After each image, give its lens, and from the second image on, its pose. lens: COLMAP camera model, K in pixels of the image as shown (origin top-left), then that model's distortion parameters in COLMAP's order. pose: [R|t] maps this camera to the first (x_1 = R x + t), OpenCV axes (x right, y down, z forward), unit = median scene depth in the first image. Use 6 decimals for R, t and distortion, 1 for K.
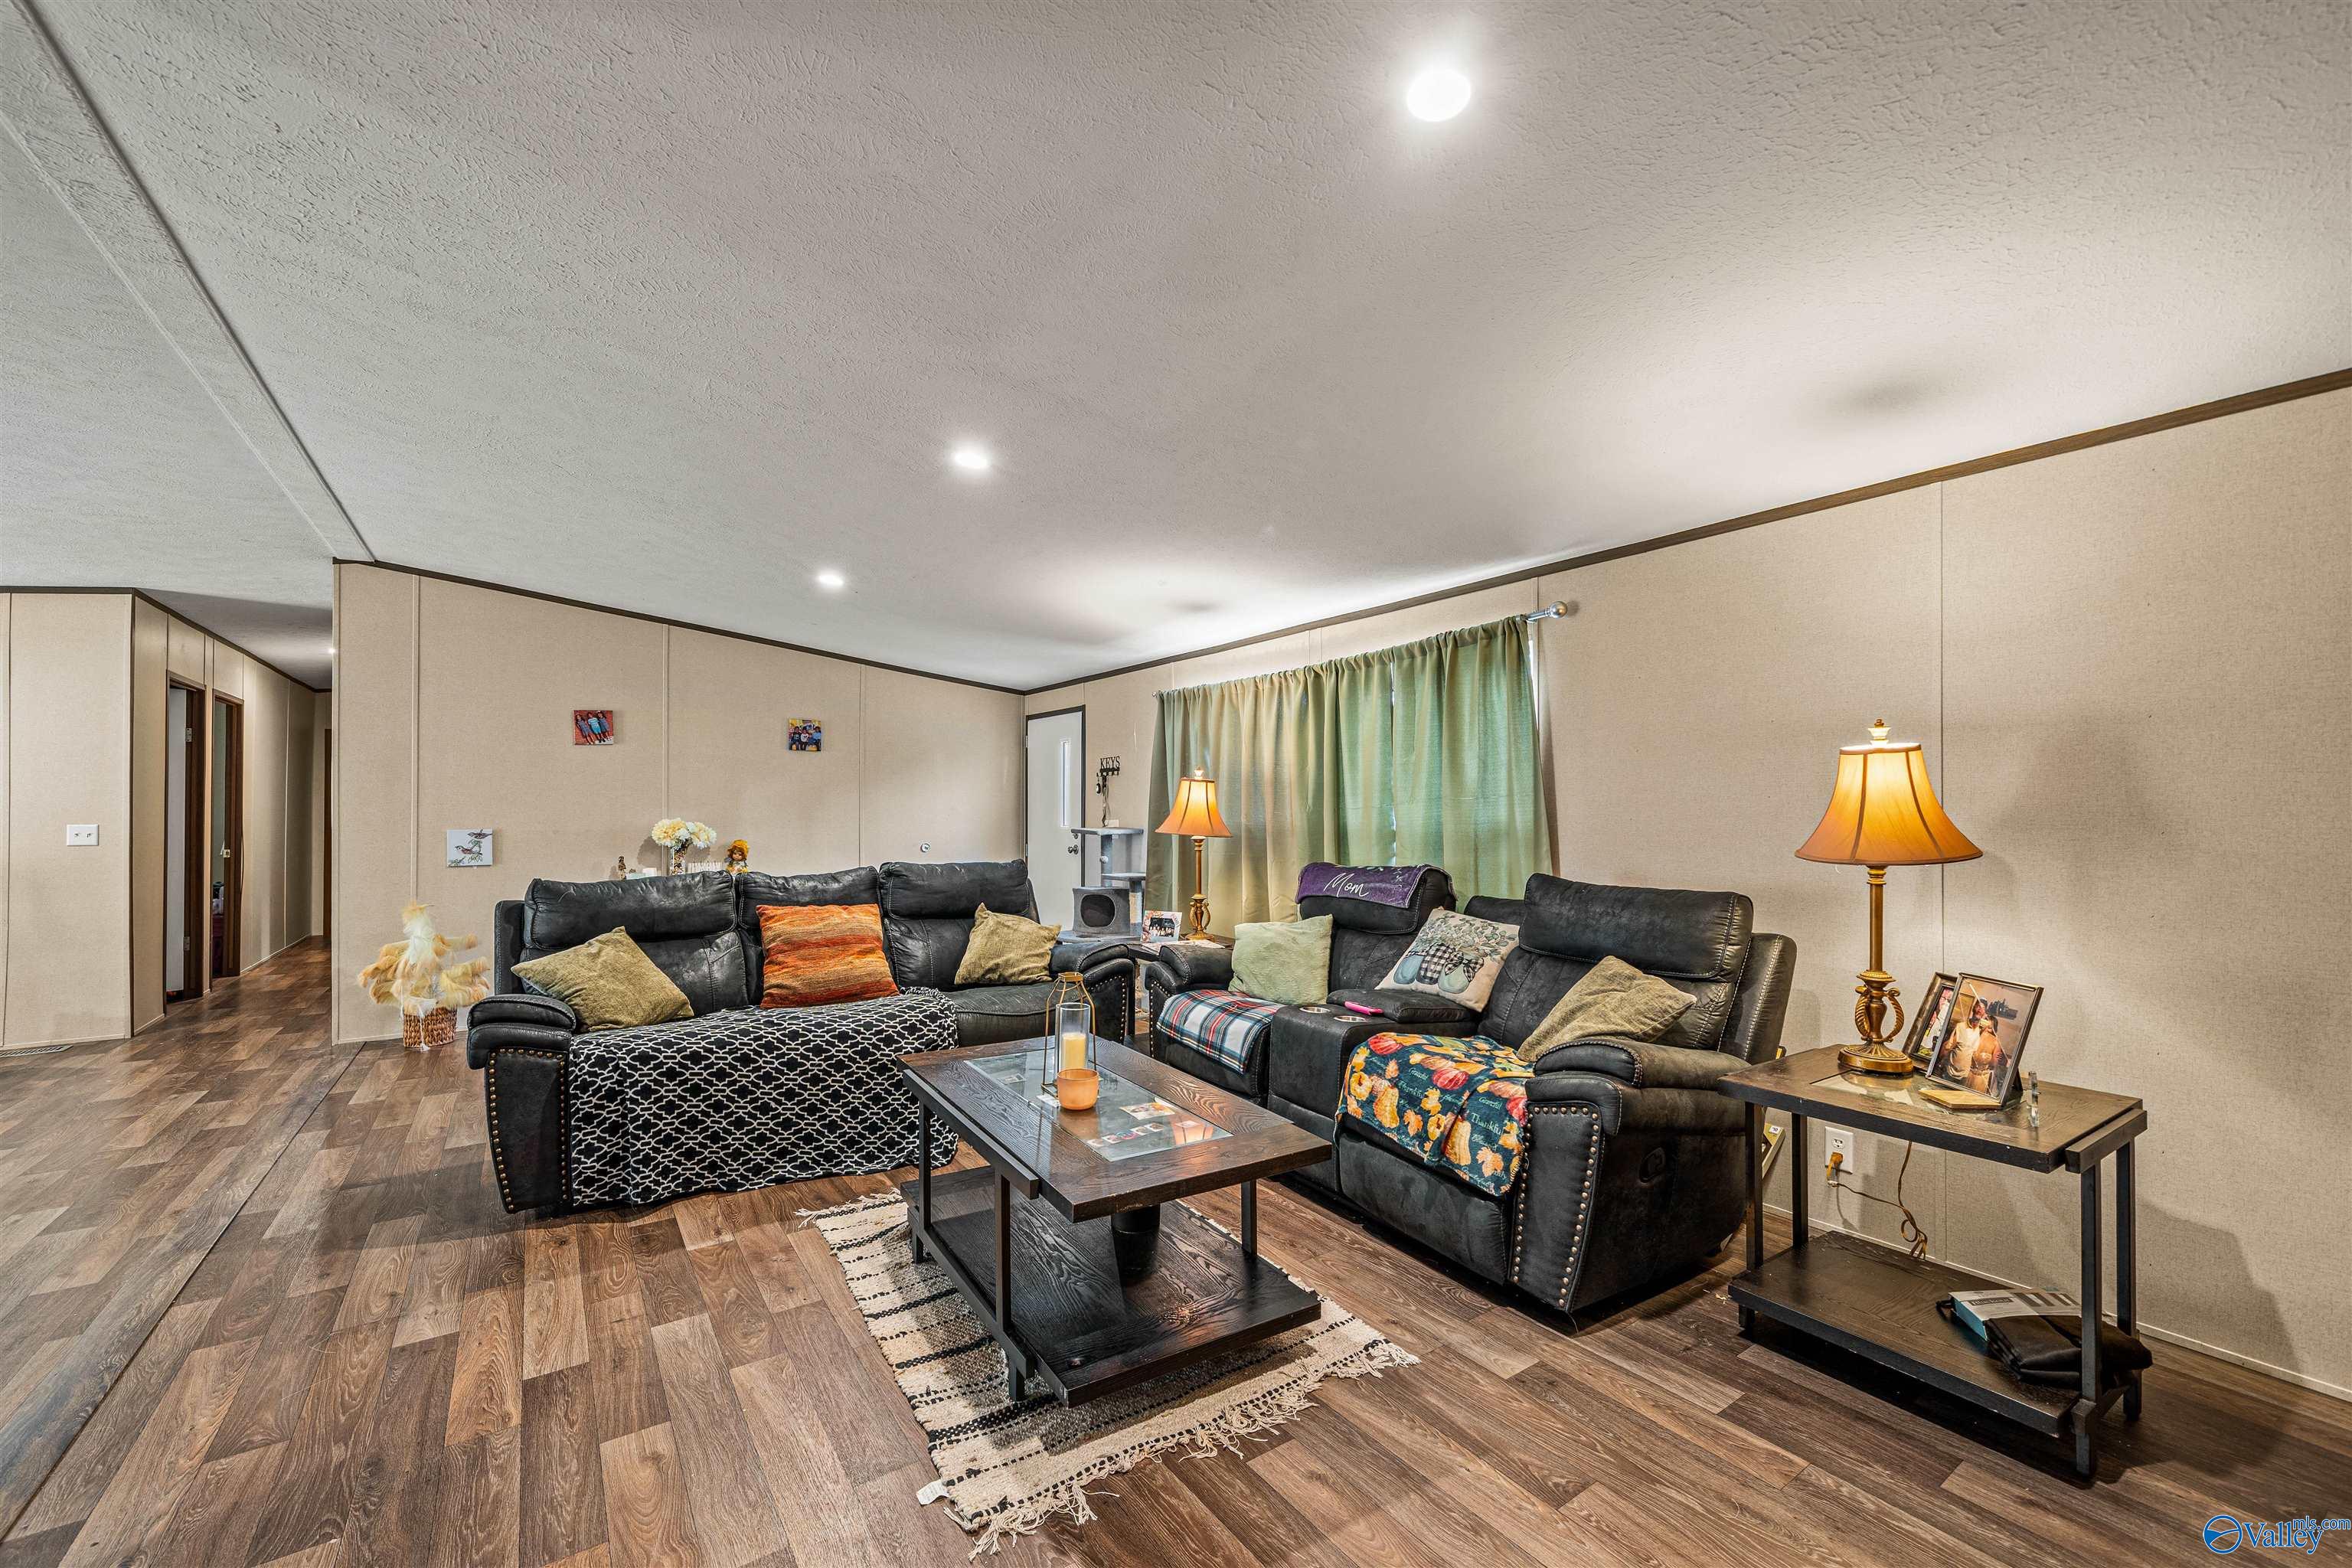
lens RADIAL K [[946.7, 0, 1173.4], [0, 946.7, 795.0], [0, 0, 1]] dist [-0.000859, 0.000137]
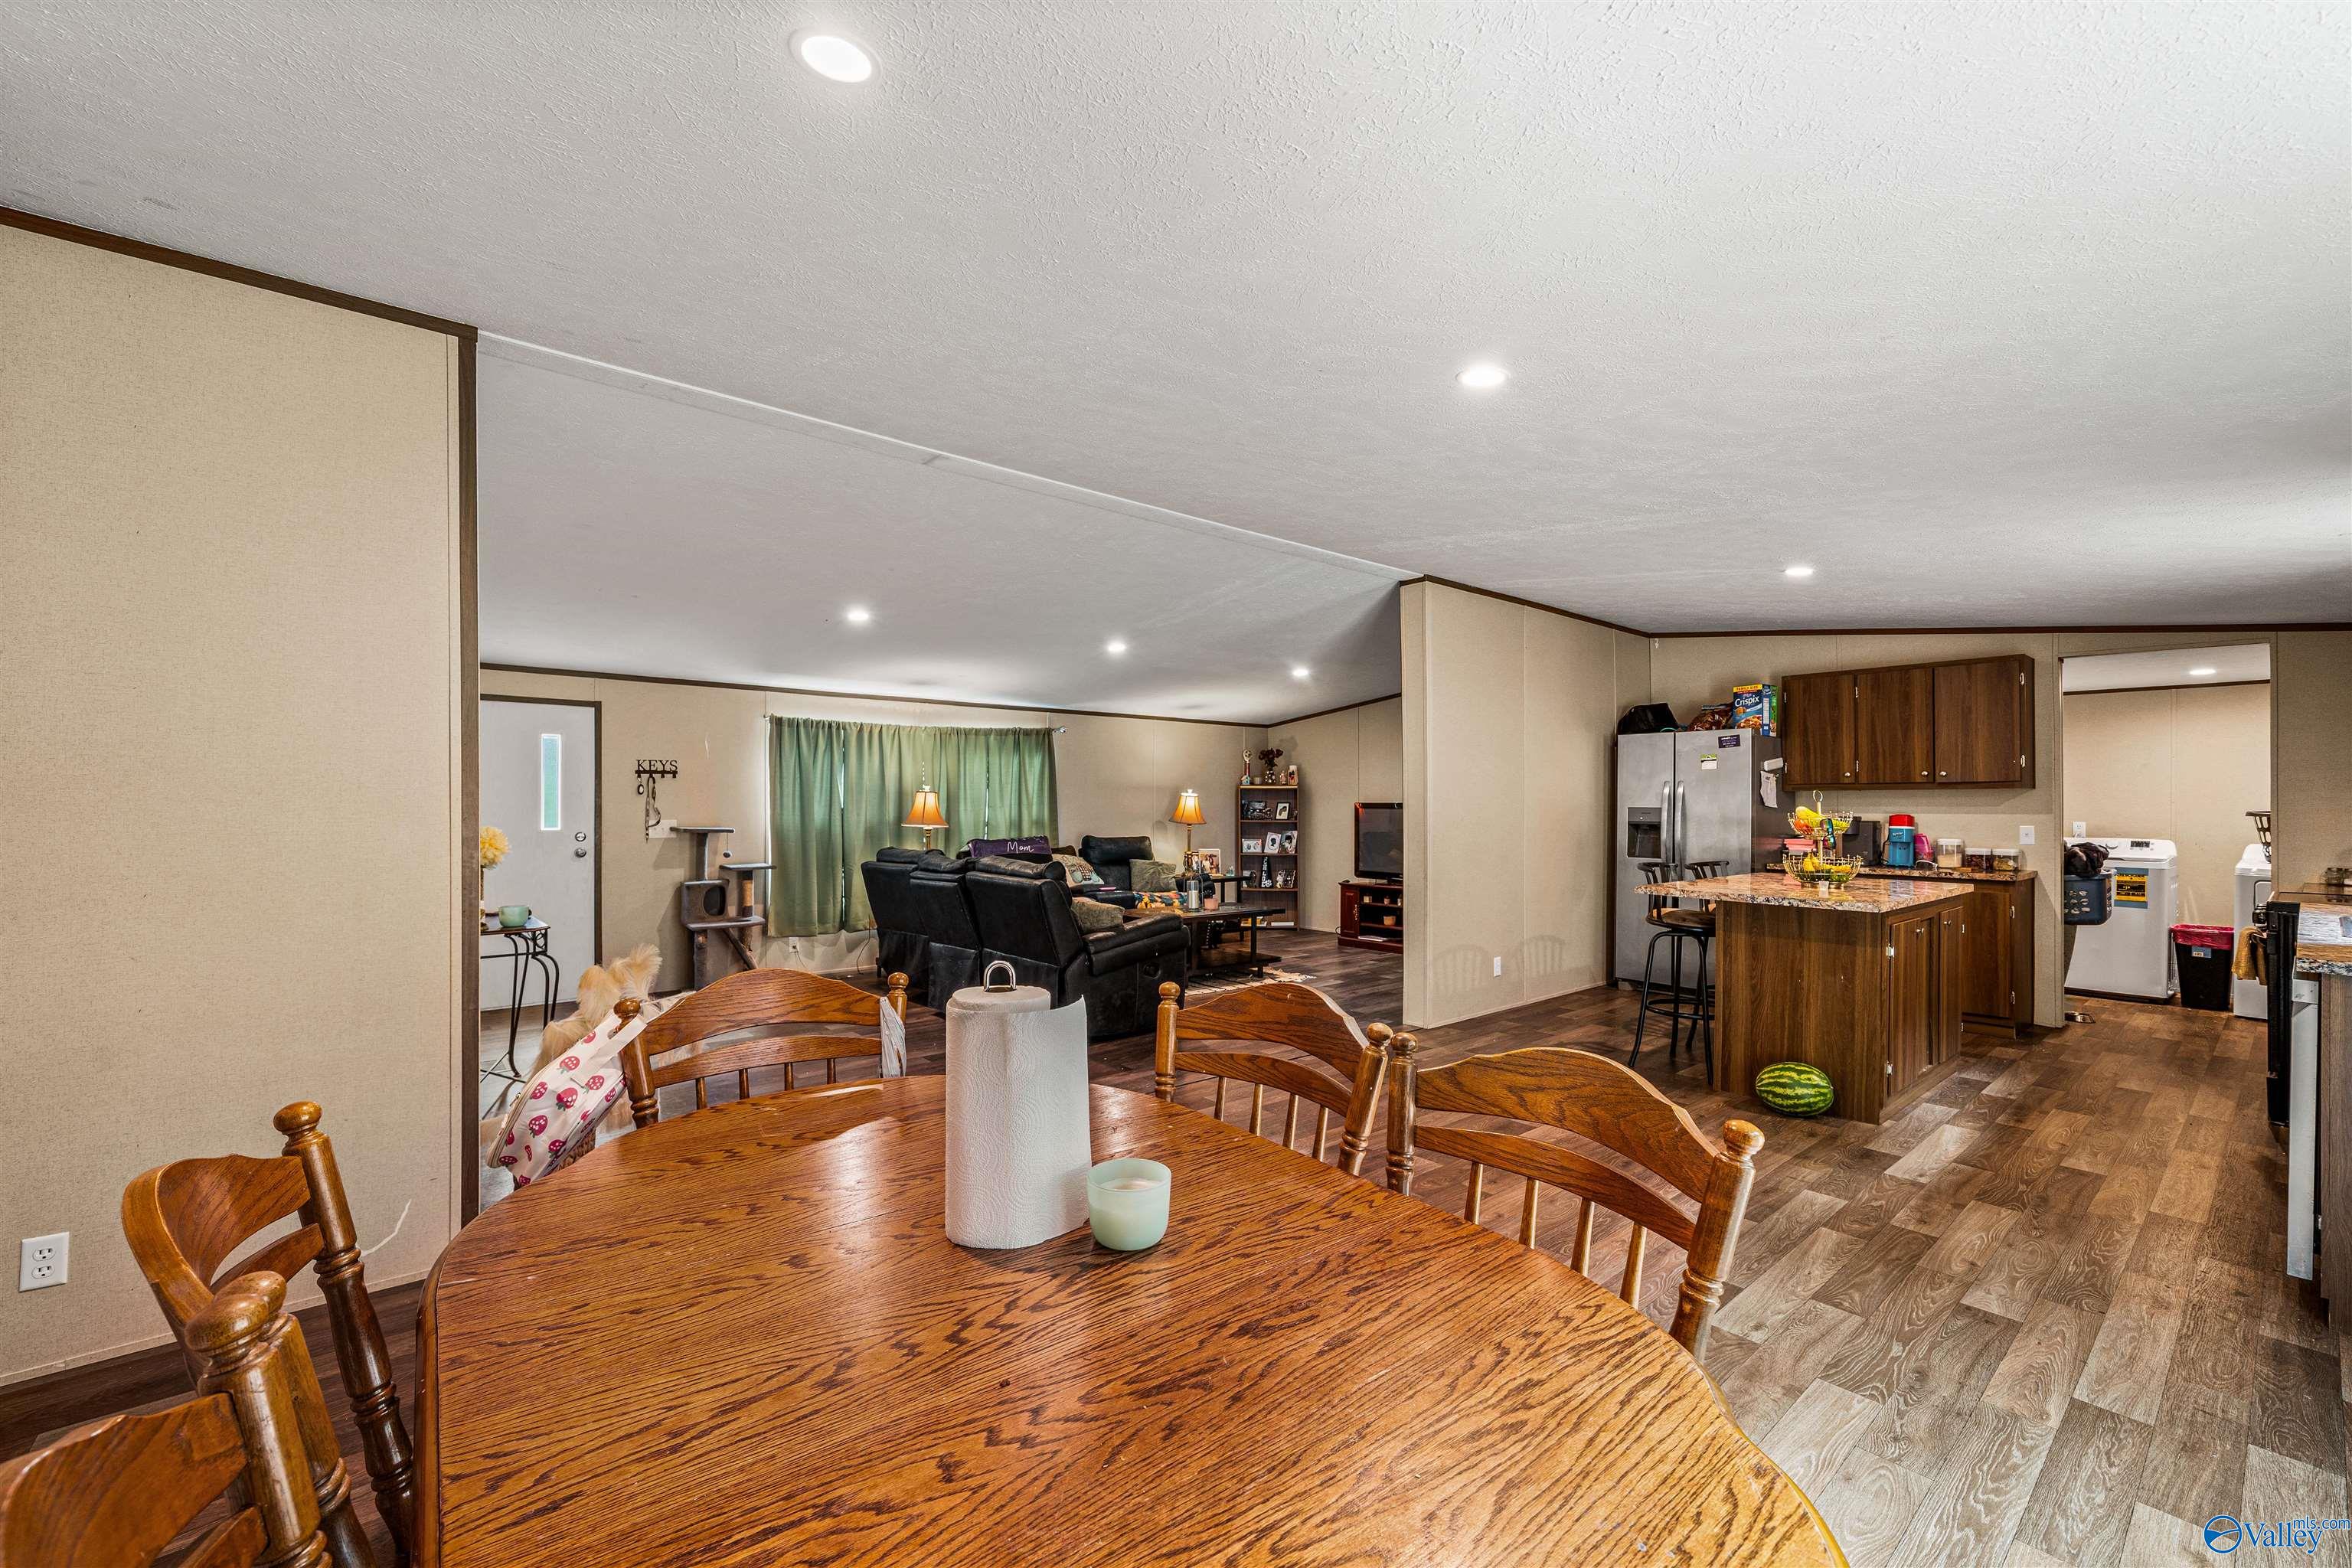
lens RADIAL K [[959.7, 0, 1172.5], [0, 959.7, 796.1], [0, 0, 1]] dist [0.001091, -0.000398]
pose [[-0.106498, 0.012348, 0.994236, -1.951279], [-0.017741, 0.999740, -0.014316, 0.008668], [-0.994155, -0.019164, -0.106252, 0.908897]]
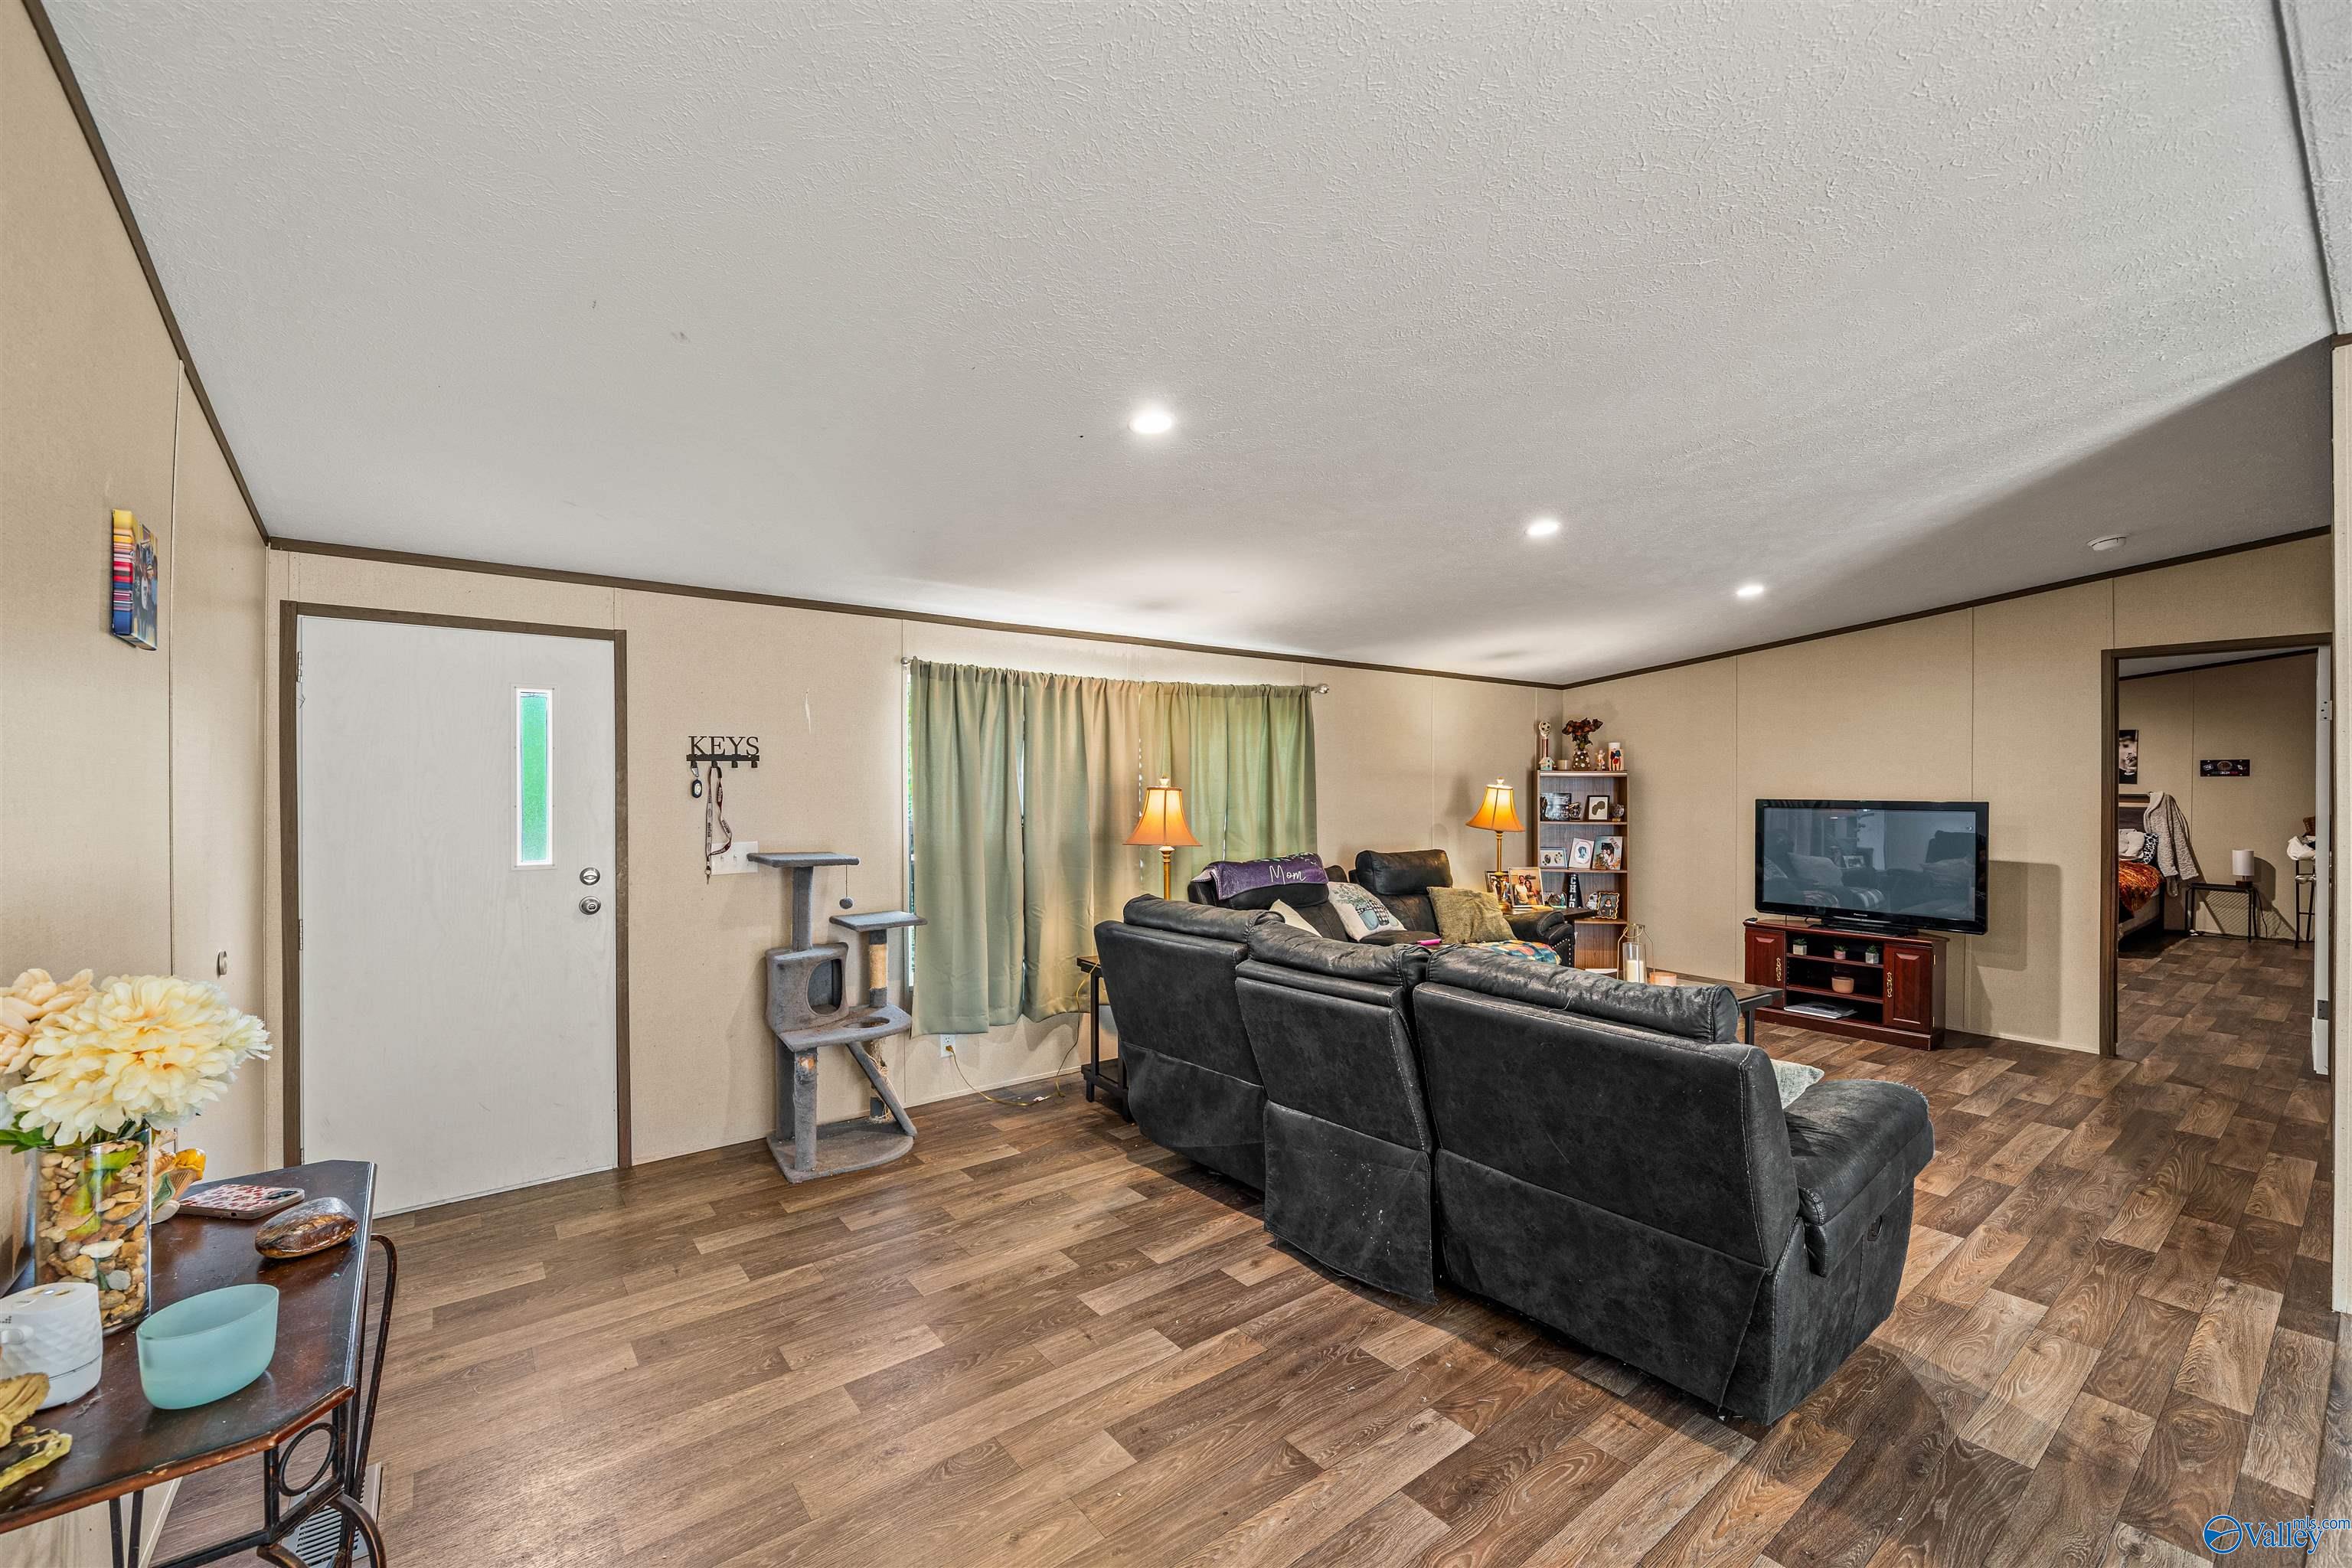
lens RADIAL K [[963.4, 0, 1176.0], [0, 963.4, 784.0], [0, 0, 1]] dist [0.002455, -0.000019]
pose [[-0.066689, 0.000879, 0.997773, -1.131591], [-0.017289, 0.999848, -0.002037, -0.022029], [-0.997624, -0.017387, -0.066664, 1.260665]]
